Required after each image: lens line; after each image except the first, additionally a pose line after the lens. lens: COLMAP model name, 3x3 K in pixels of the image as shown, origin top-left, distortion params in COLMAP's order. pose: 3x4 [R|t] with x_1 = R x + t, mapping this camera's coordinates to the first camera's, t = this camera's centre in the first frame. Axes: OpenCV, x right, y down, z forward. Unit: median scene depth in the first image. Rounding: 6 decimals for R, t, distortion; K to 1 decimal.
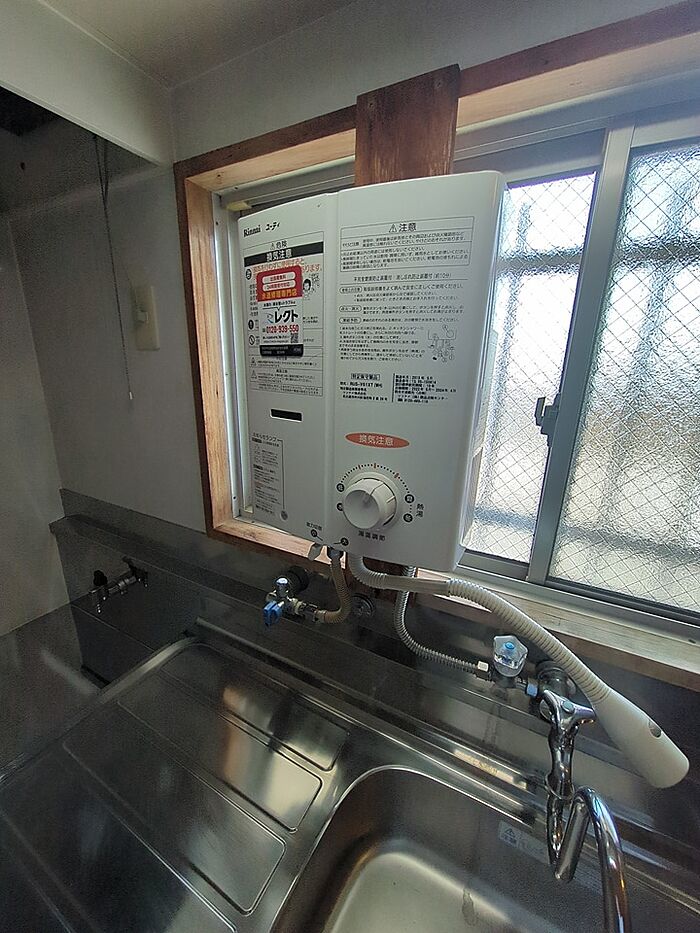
lens RADIAL K [[371.4, 0, 349.1], [0, 371.4, 472.4], [0, 0, 1]] dist [0.003968, 0.000139]
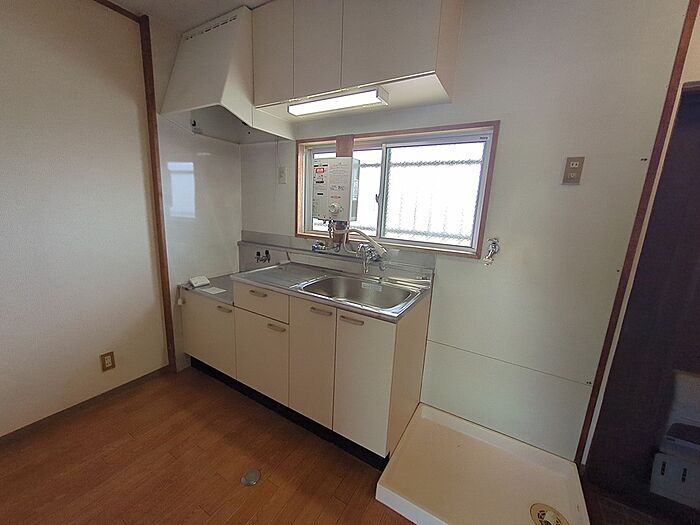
lens RADIAL K [[278.6, 0, 350.9], [0, 278.6, 260.1], [0, 0, 1]] dist [0.003968, 0.000139]
pose [[0.998518, 0.033043, -0.043236, 0.467784], [-0.036966, 0.994949, -0.093328, 1.134492], [0.039934, 0.094788, 0.994696, -2.839607]]
